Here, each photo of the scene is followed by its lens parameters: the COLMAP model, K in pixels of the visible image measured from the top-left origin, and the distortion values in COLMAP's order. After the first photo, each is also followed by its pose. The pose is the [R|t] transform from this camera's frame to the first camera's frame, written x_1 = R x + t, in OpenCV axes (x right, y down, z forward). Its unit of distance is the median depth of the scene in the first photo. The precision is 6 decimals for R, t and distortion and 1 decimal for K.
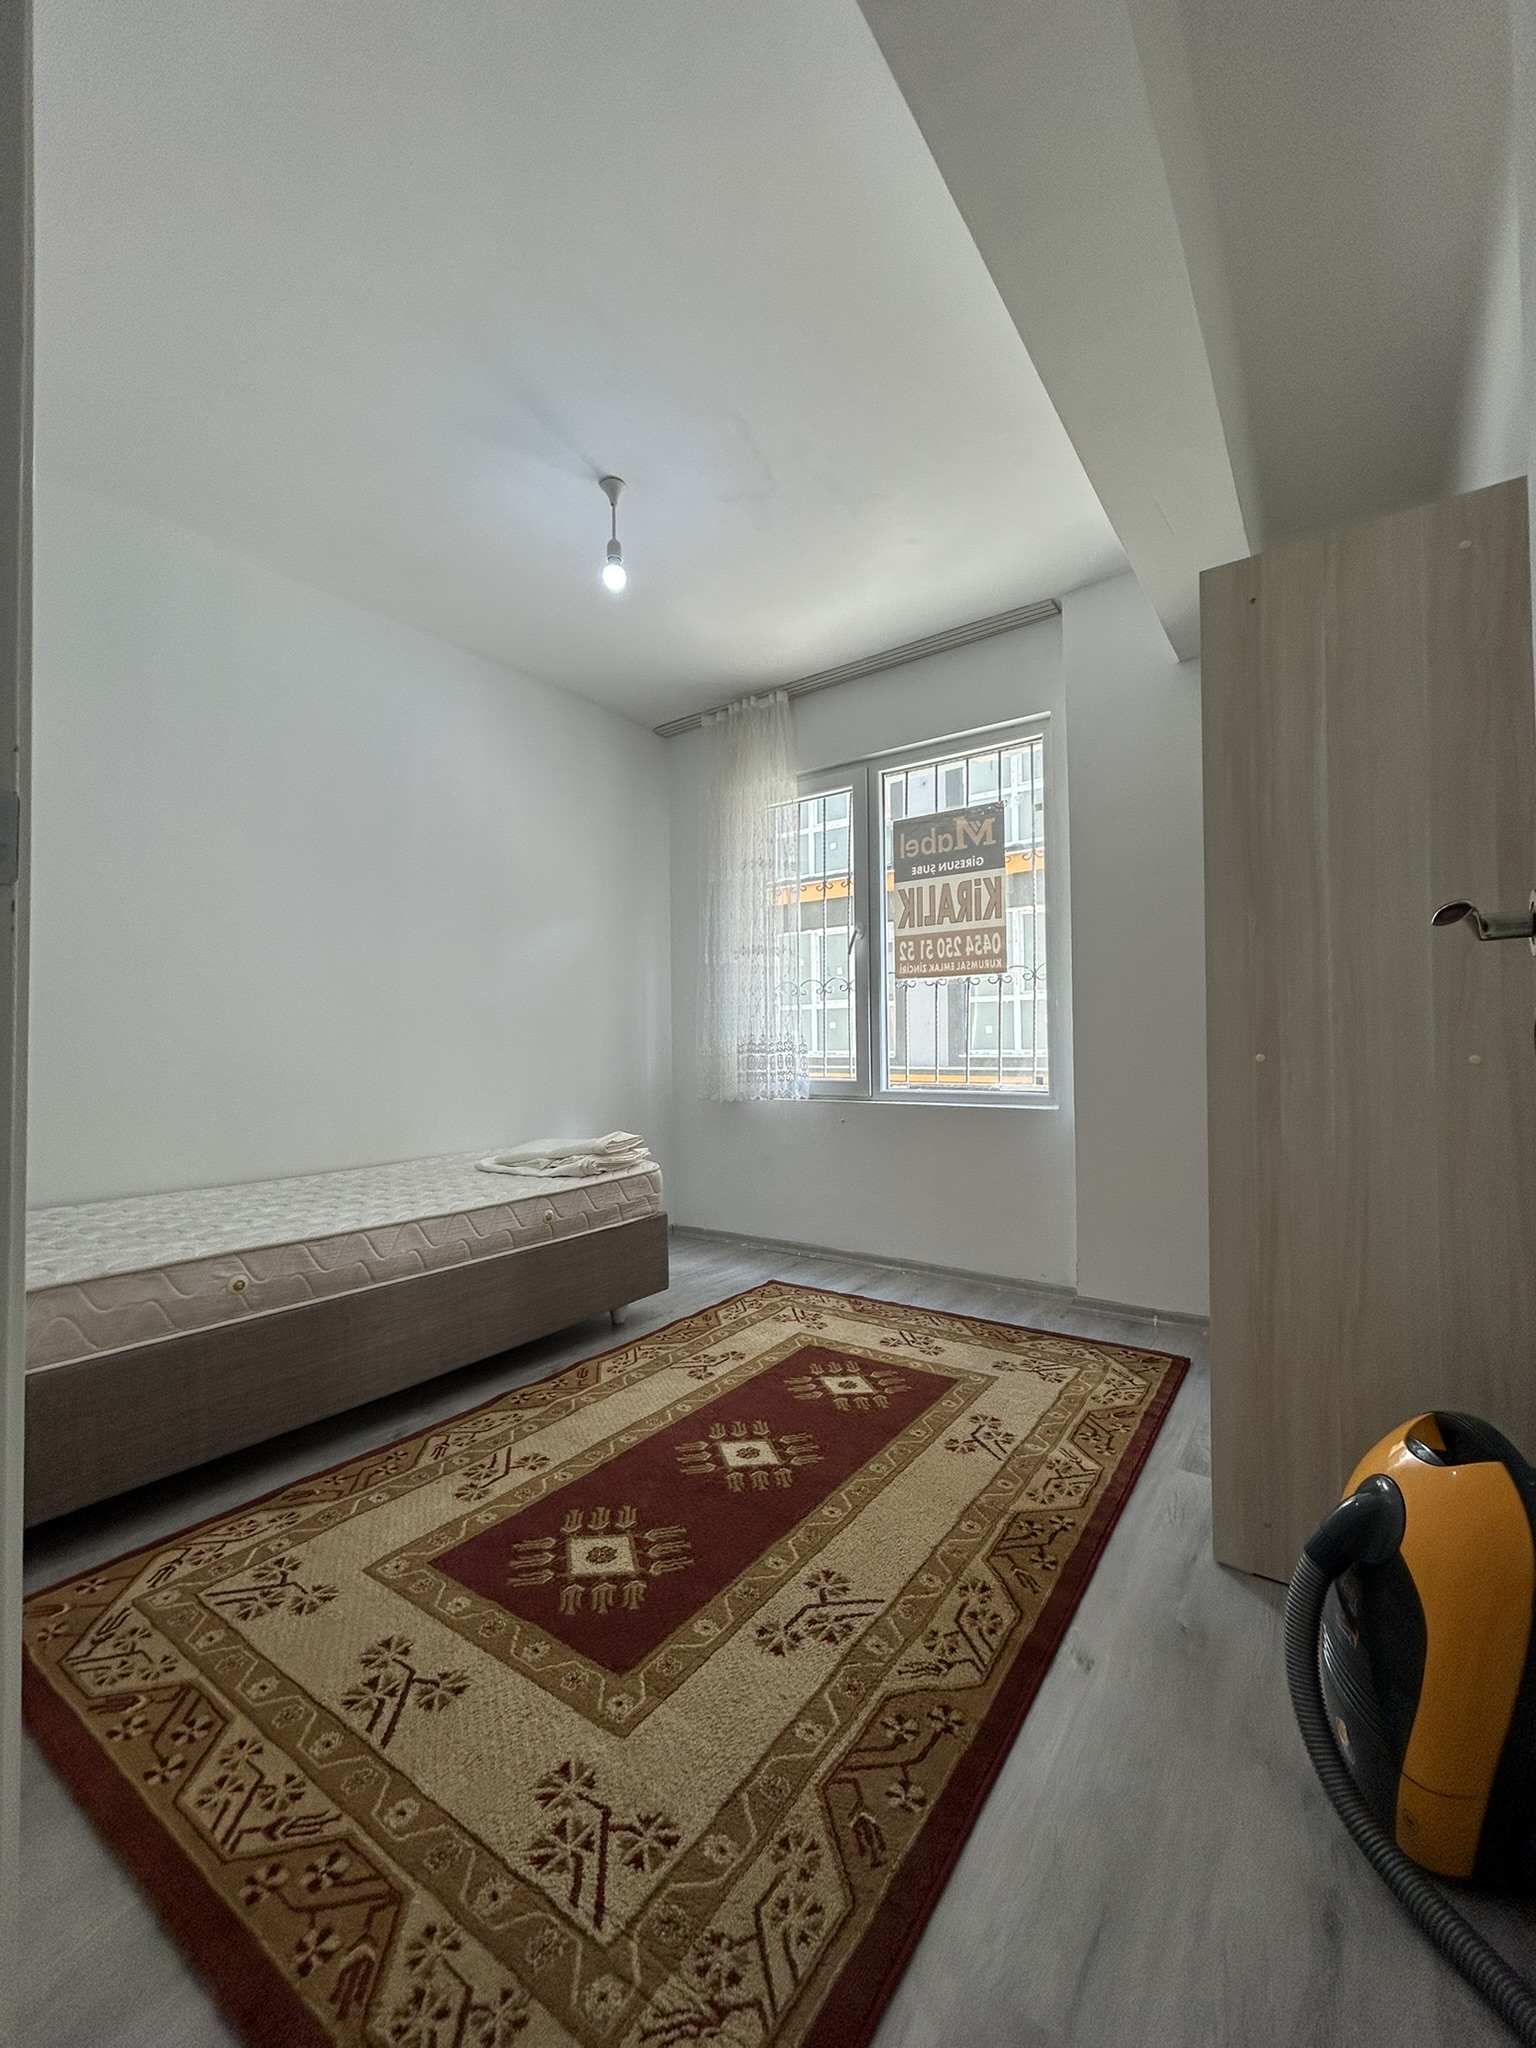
lens RADIAL K [[821.2, 0, 770.0], [0, 821.2, 1026.7], [0, 0, 1]] dist [0.000676, 0.000347]
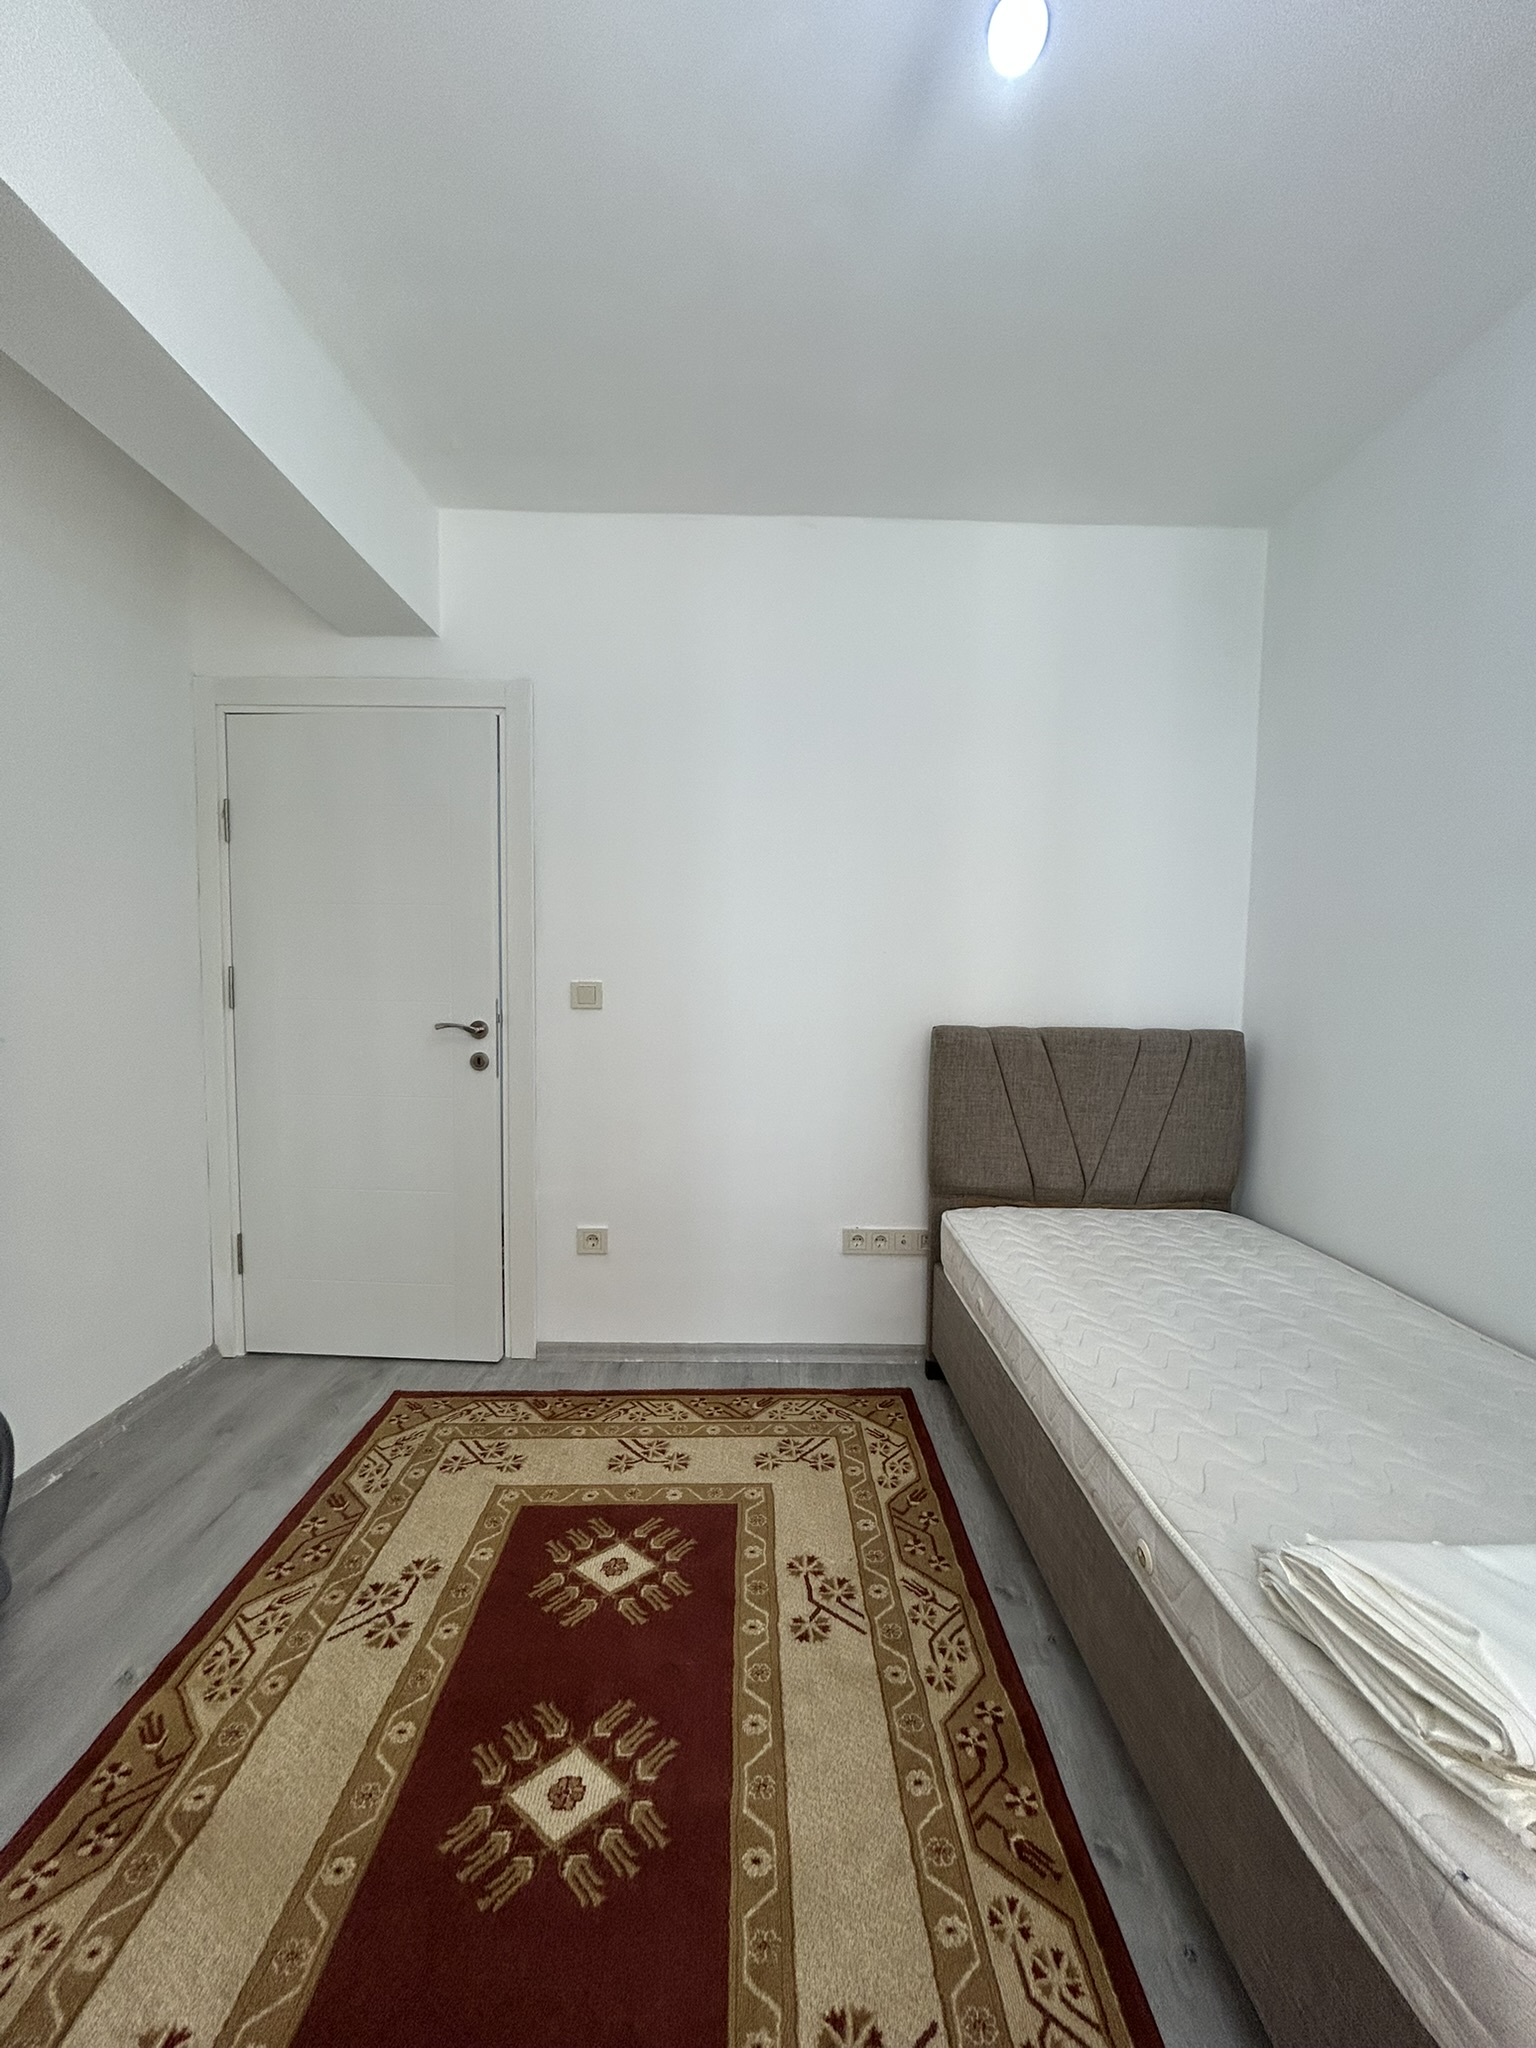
lens RADIAL K [[821.2, 0, 770.0], [0, 821.2, 1026.7], [0, 0, 1]] dist [0.000676, 0.000347]
pose [[-0.807091, 0.038346, -0.589181, 0.250140], [0.013308, 0.998817, 0.046776, -0.133254], [0.590277, 0.029912, -0.806646, 1.984599]]
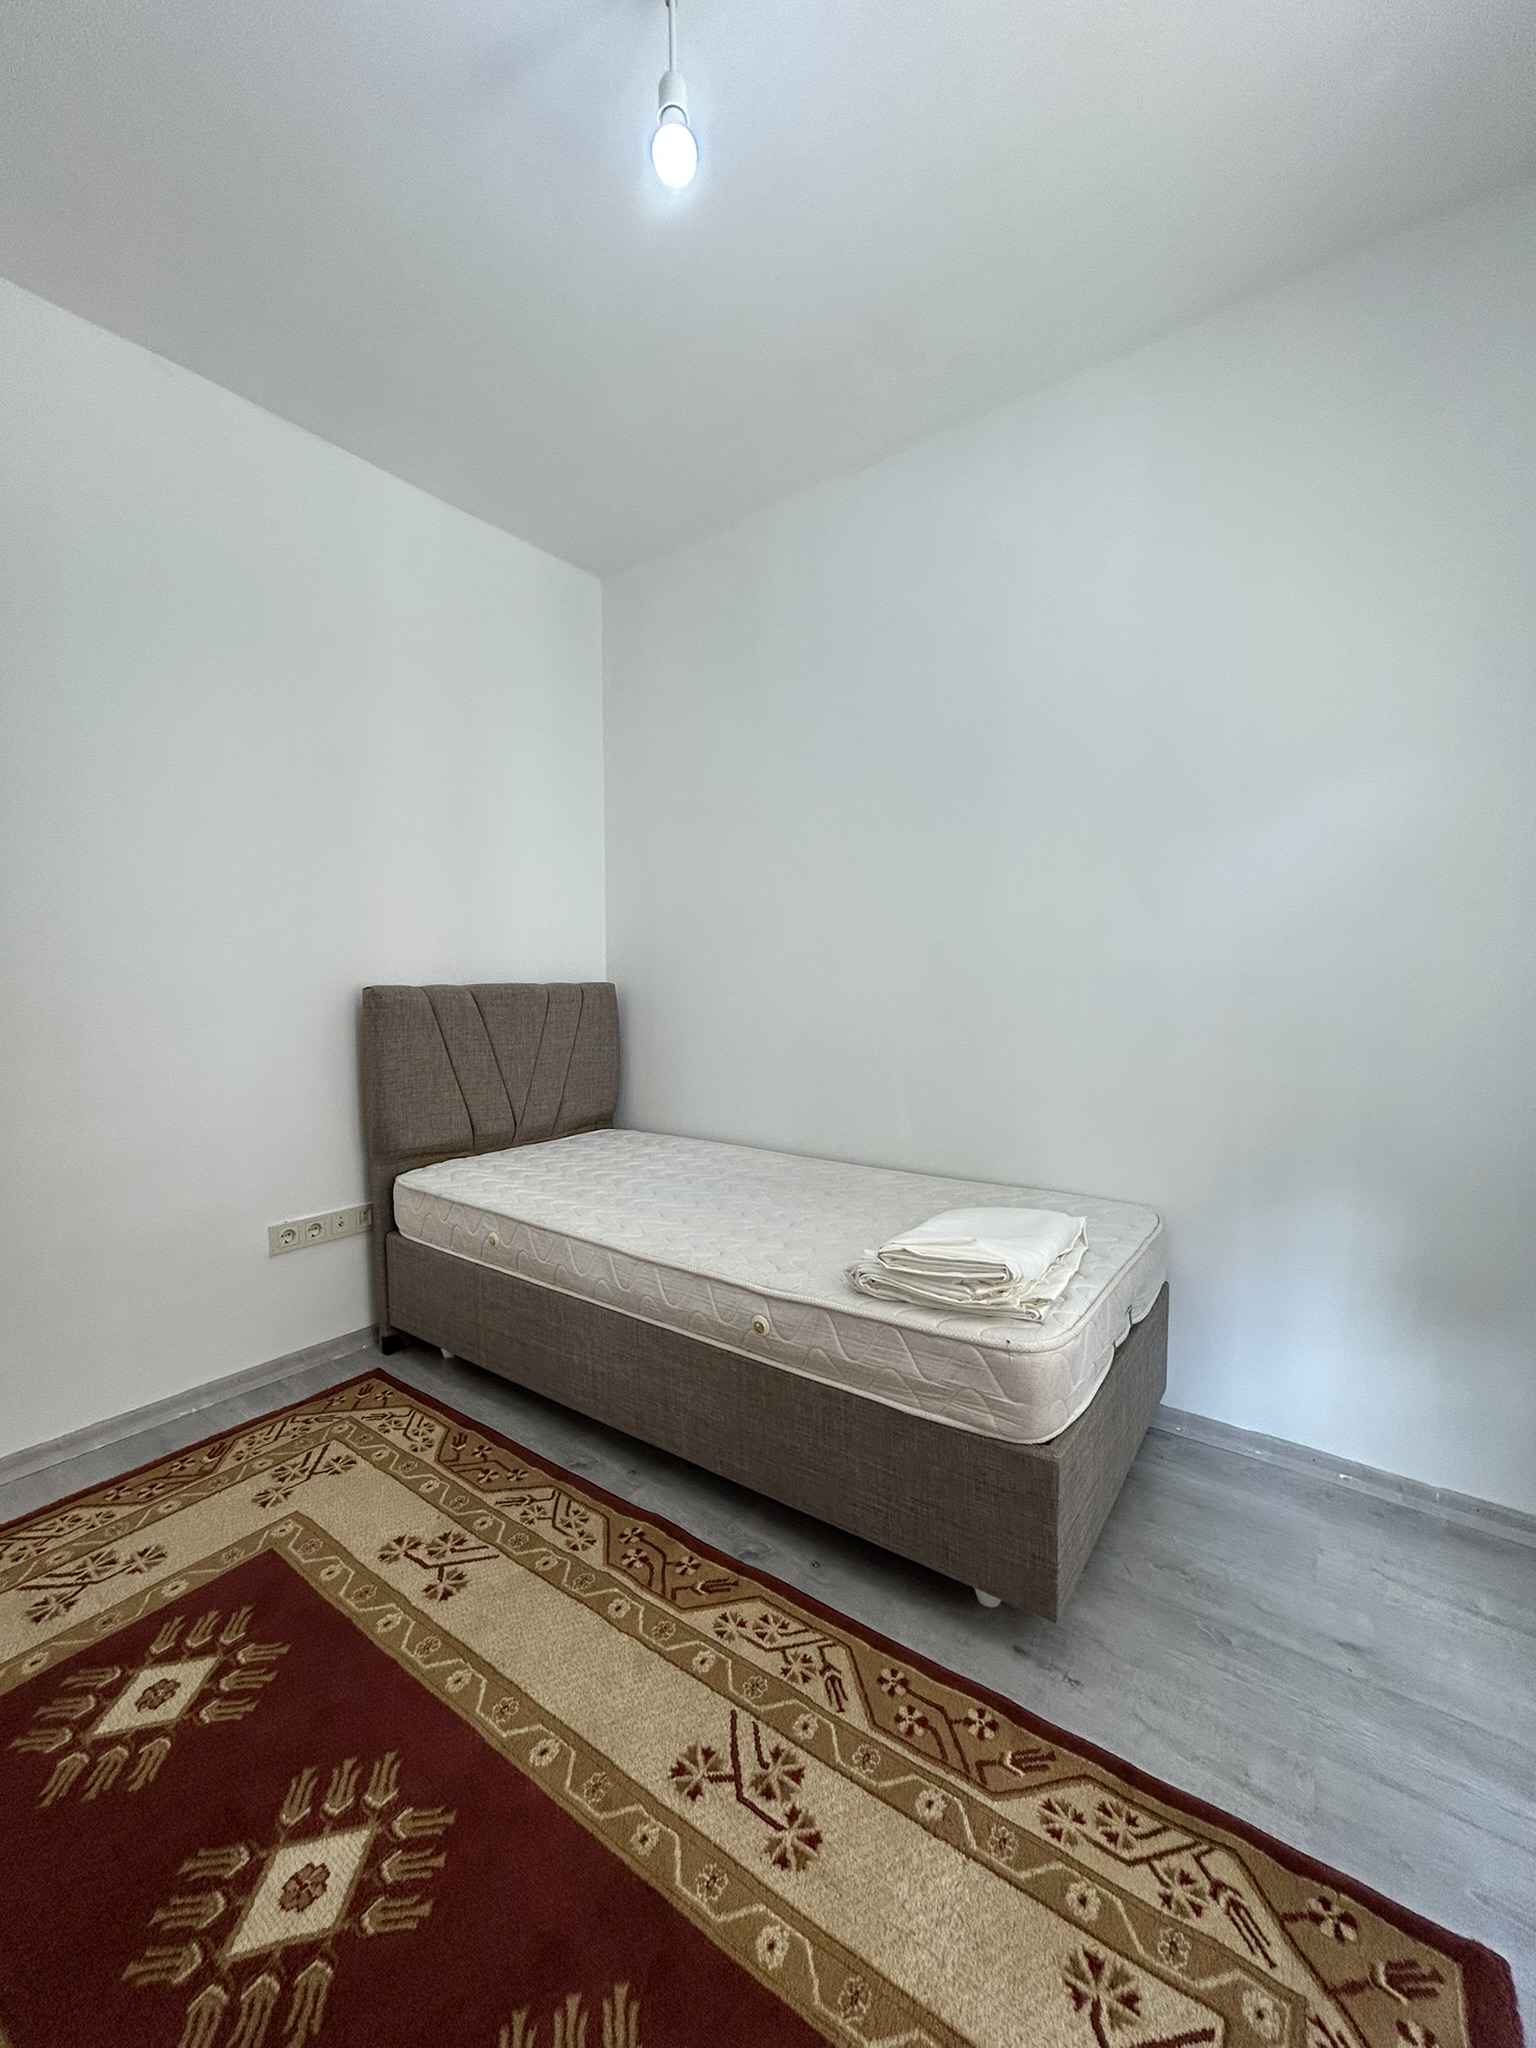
lens RADIAL K [[821.2, 0, 770.0], [0, 821.2, 1026.7], [0, 0, 1]] dist [0.000676, 0.000347]
pose [[-0.017208, 0.084039, -0.996314, 0.559905], [0.031322, 0.996018, 0.083473, -0.084651], [0.999361, -0.029770, -0.019771, 1.651380]]
